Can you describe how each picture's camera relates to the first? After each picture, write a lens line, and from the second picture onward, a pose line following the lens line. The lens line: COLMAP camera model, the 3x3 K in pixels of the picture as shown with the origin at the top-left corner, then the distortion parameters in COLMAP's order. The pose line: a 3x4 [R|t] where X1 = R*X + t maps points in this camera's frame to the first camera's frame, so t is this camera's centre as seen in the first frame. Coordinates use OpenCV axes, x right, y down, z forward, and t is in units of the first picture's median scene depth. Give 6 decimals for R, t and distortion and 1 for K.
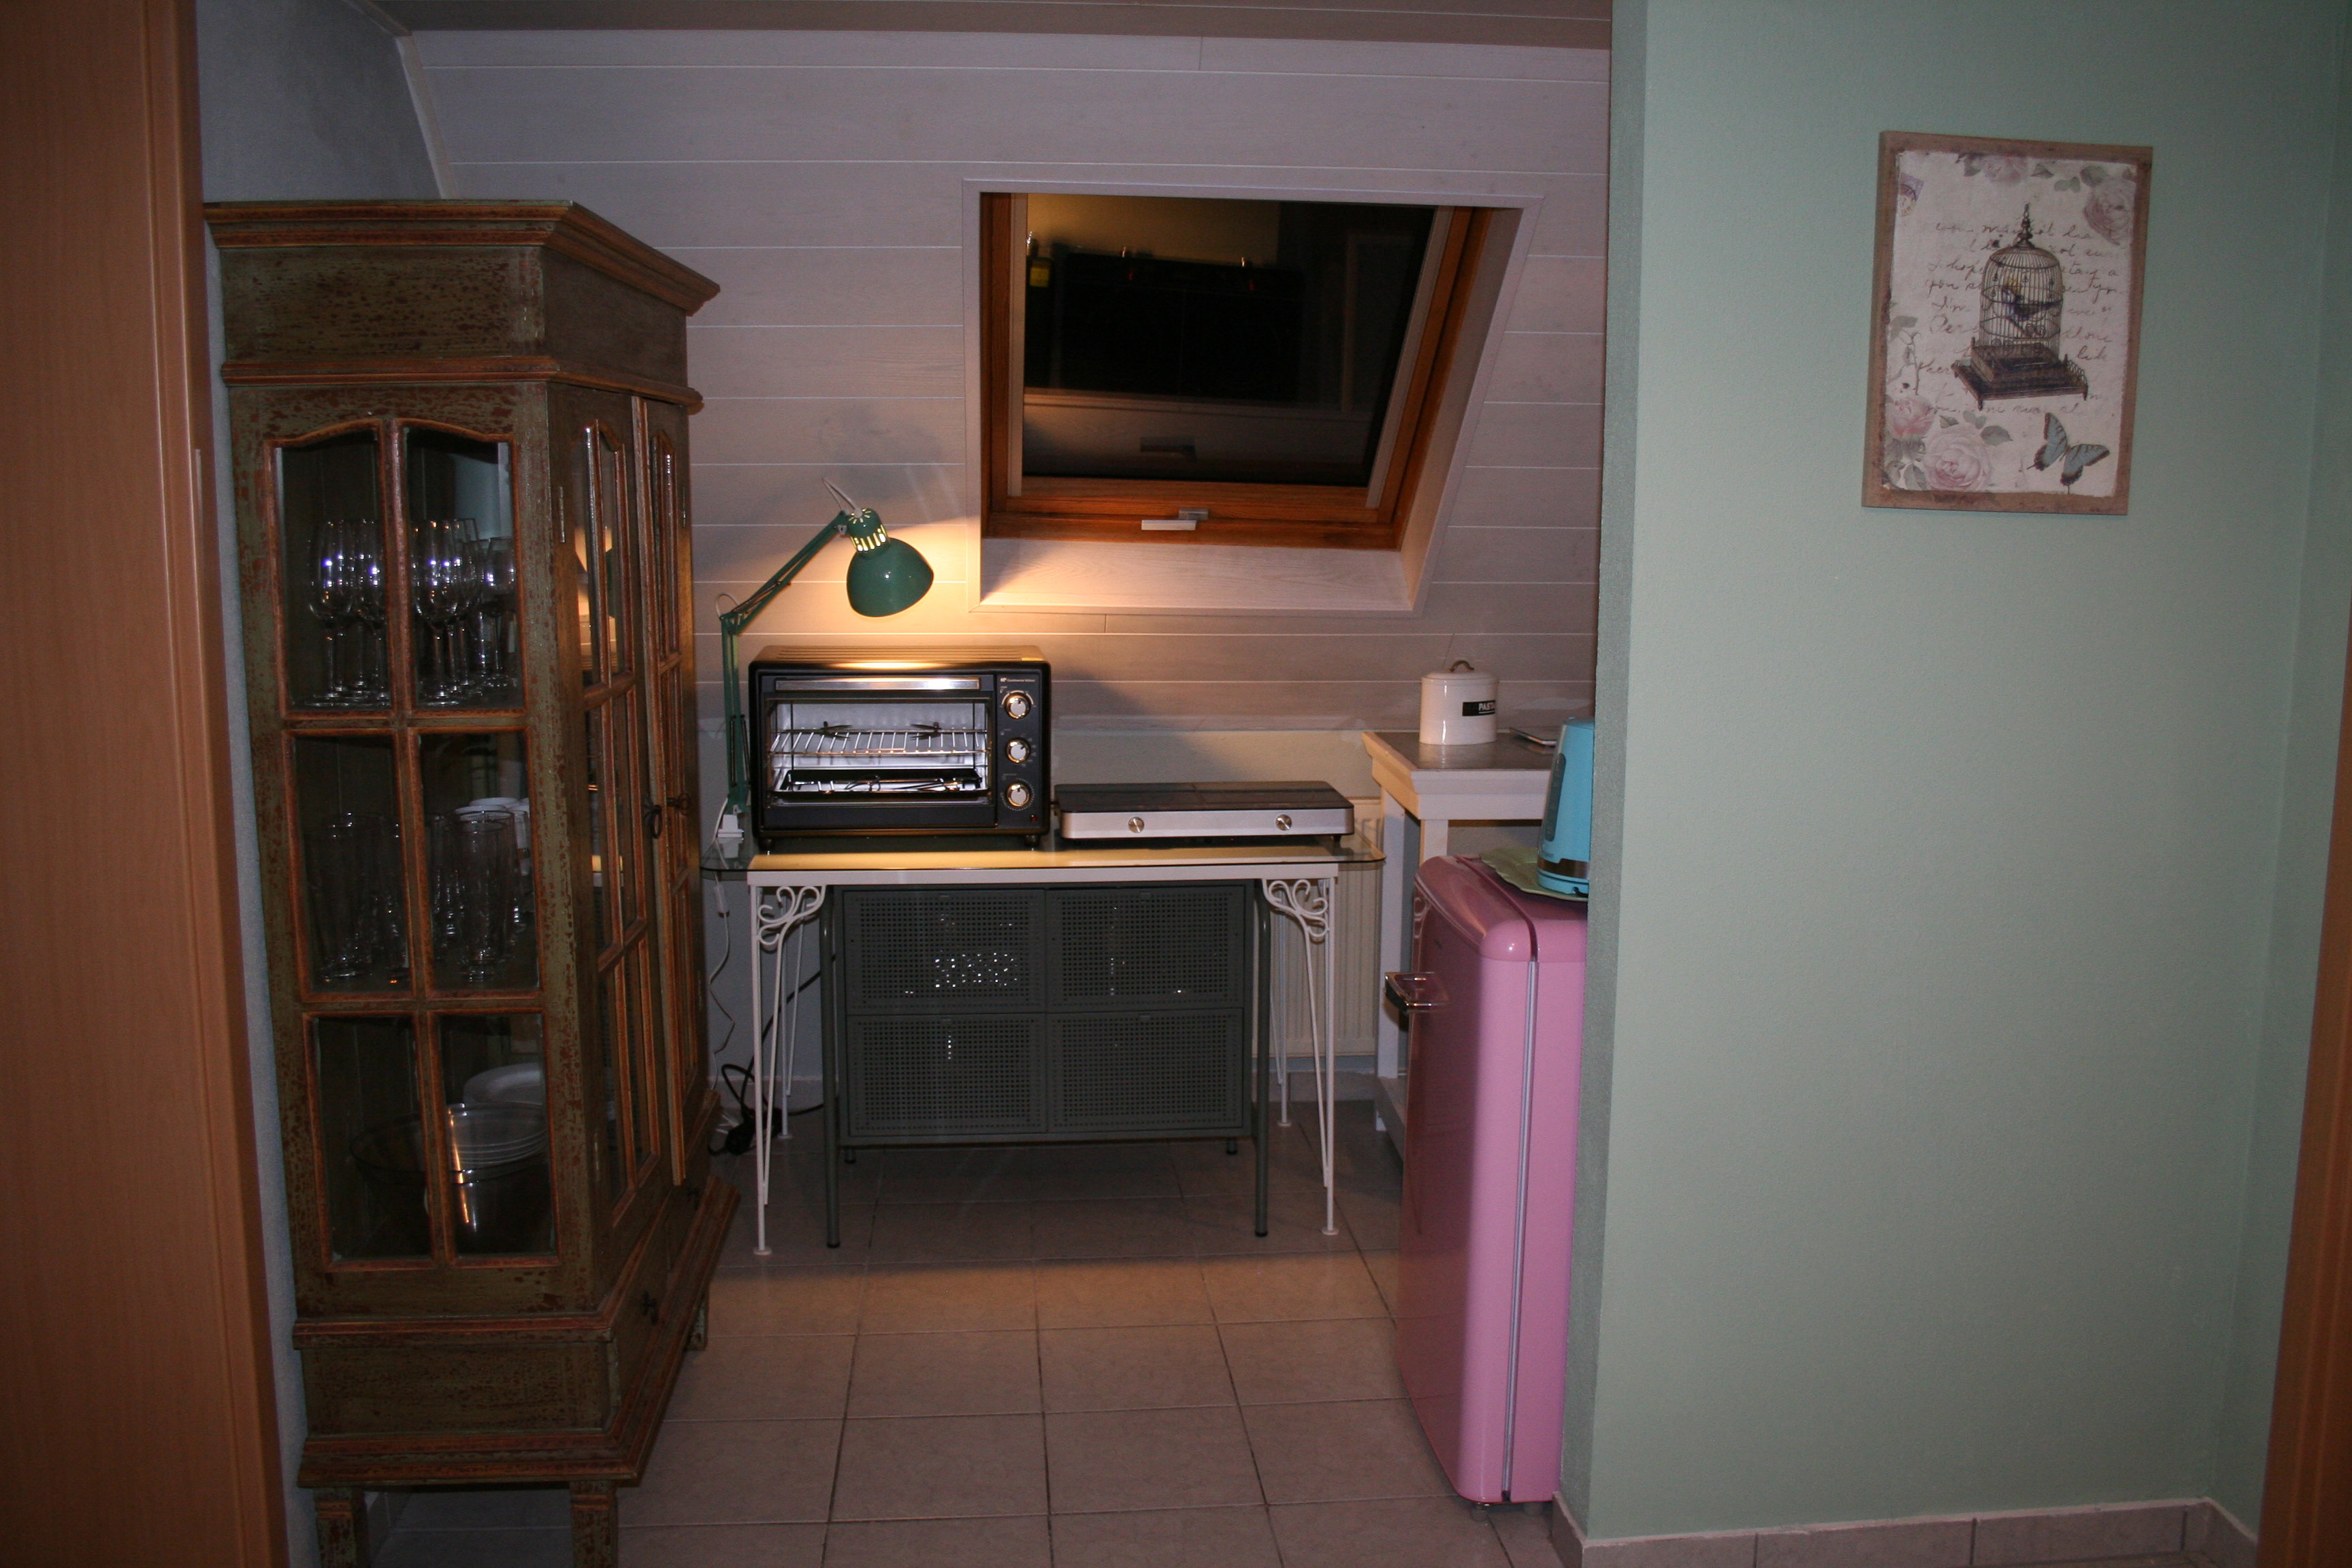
lens RADIAL K [[1943.6, 0, 1215.7], [0, 1943.6, 781.8], [0, 0, 1]] dist [-0.167651, 0.129055]
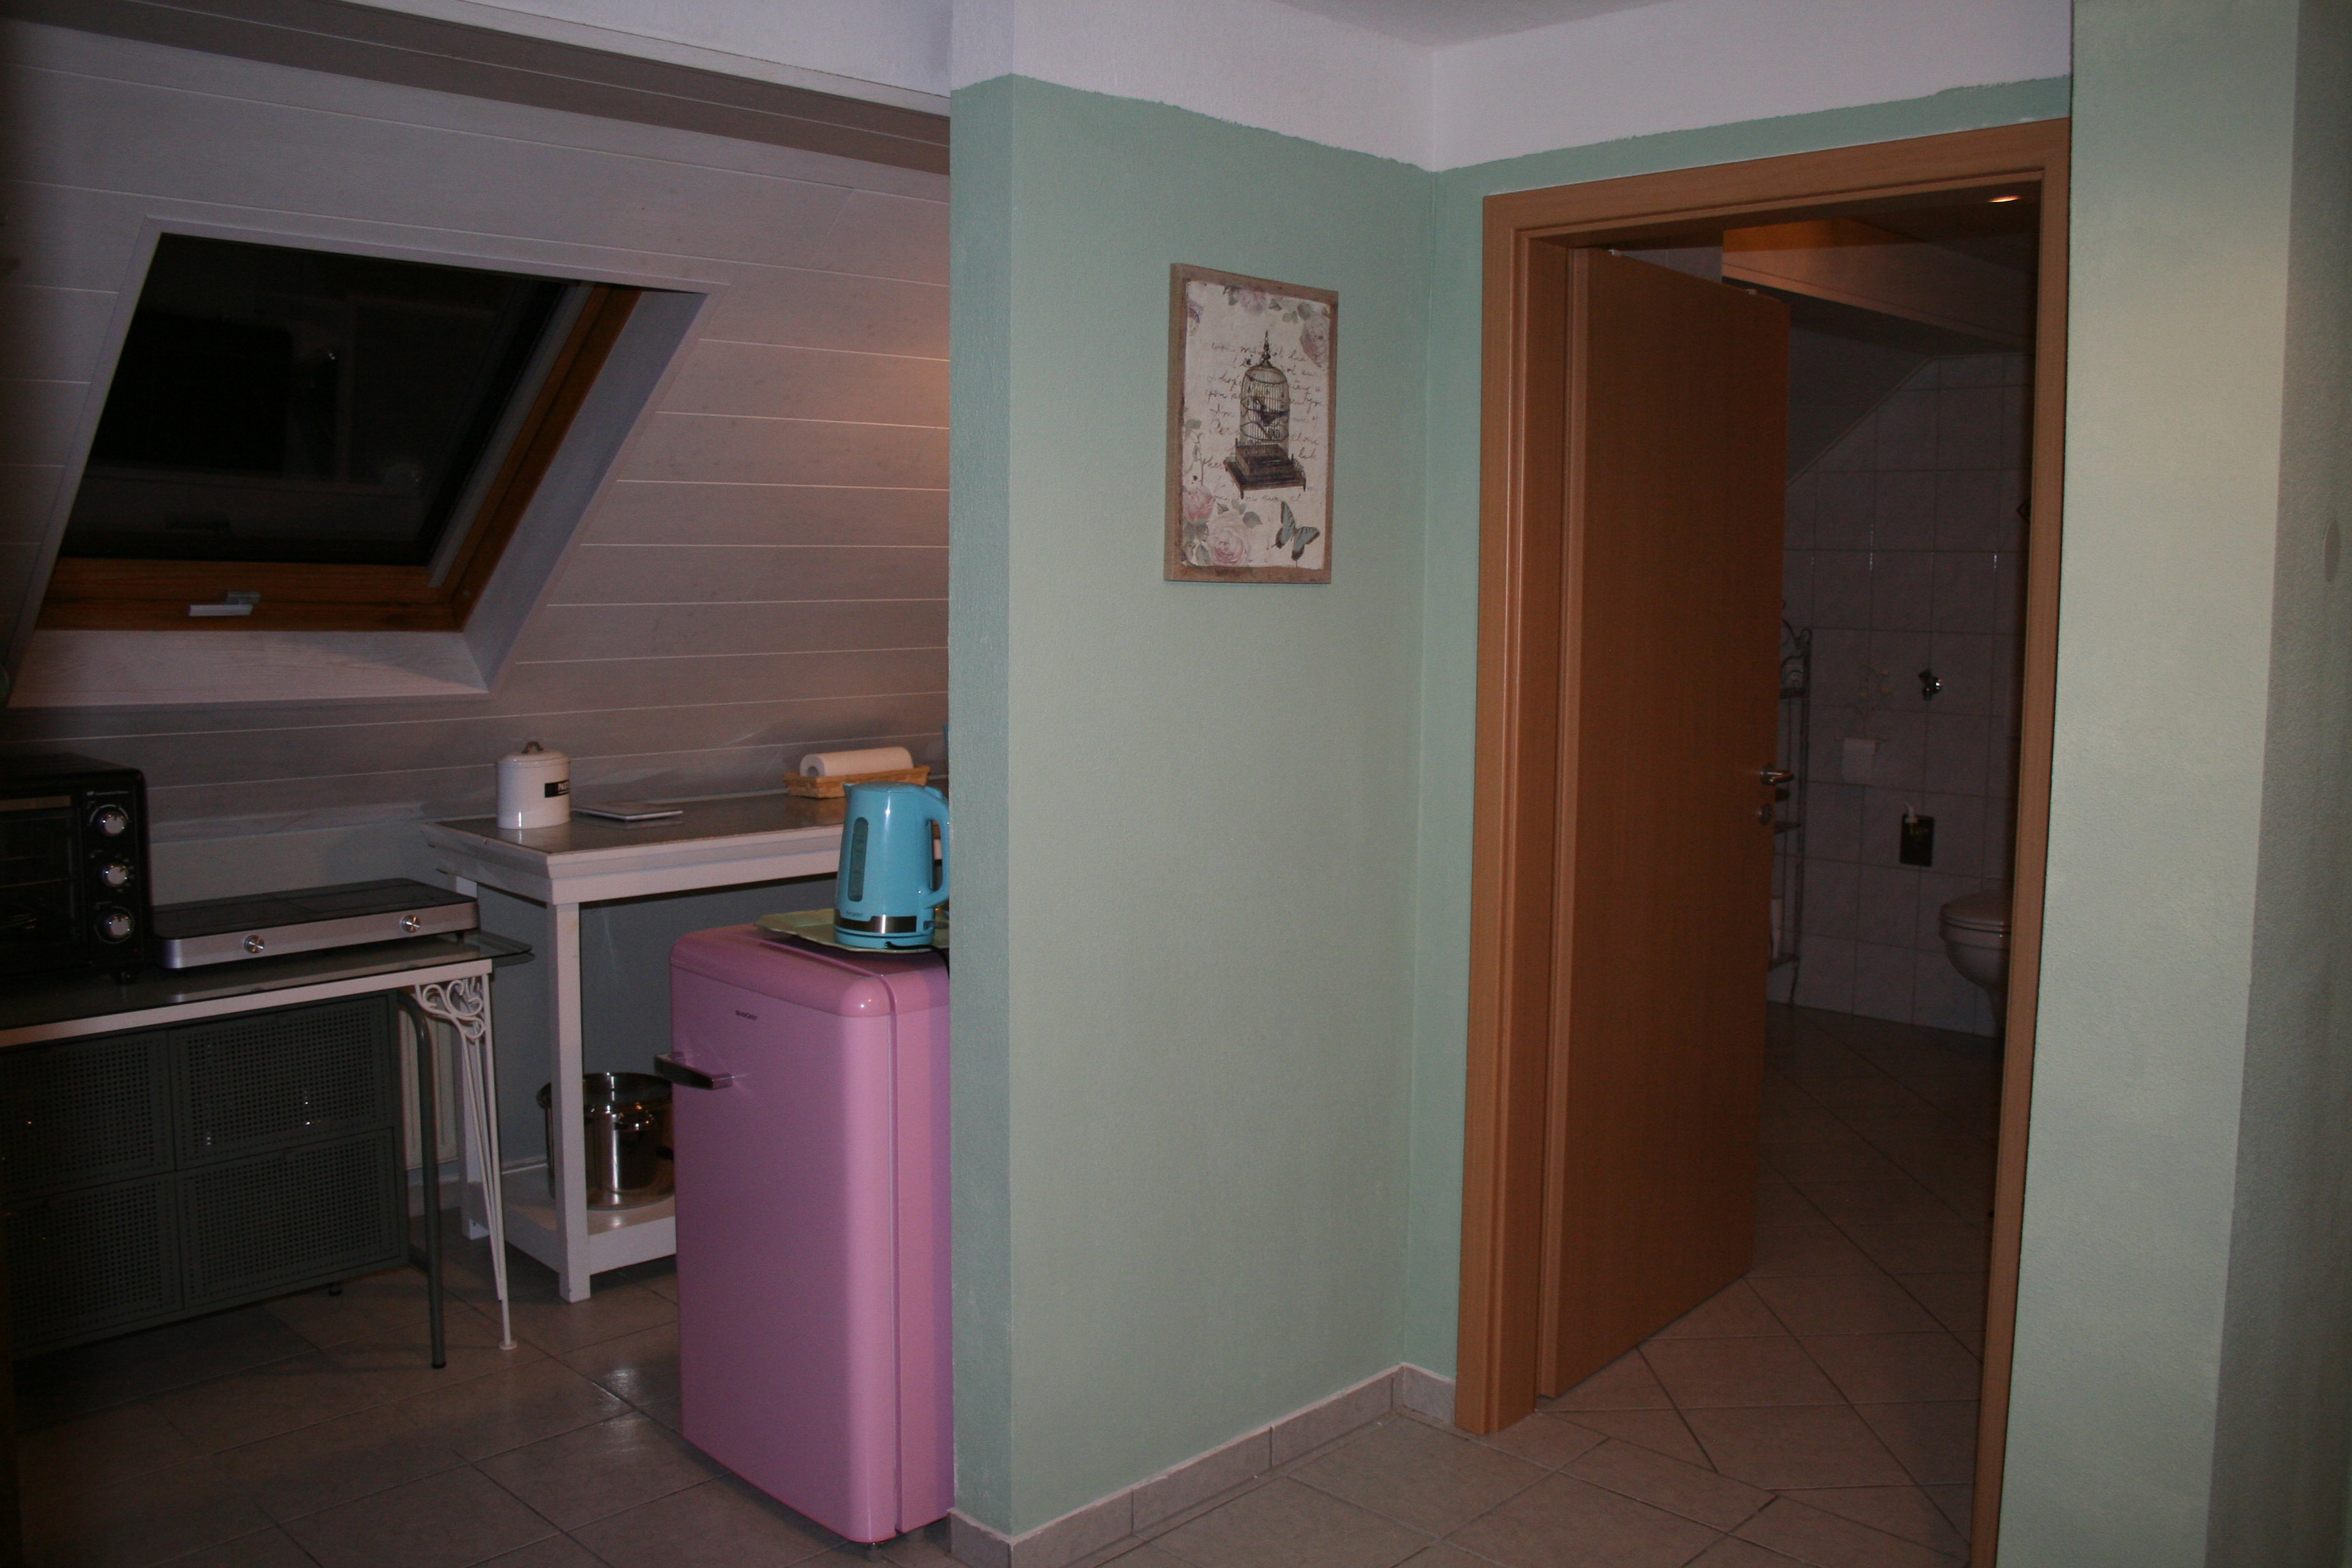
lens RADIAL K [[1943.6, 0, 1215.7], [0, 1943.6, 781.8], [0, 0, 1]] dist [-0.167651, 0.129055]
pose [[0.755756, -0.070663, 0.651030, -0.422896], [0.091913, 0.995766, 0.001382, -0.020716], [-0.648371, 0.058794, 0.759051, 0.085020]]
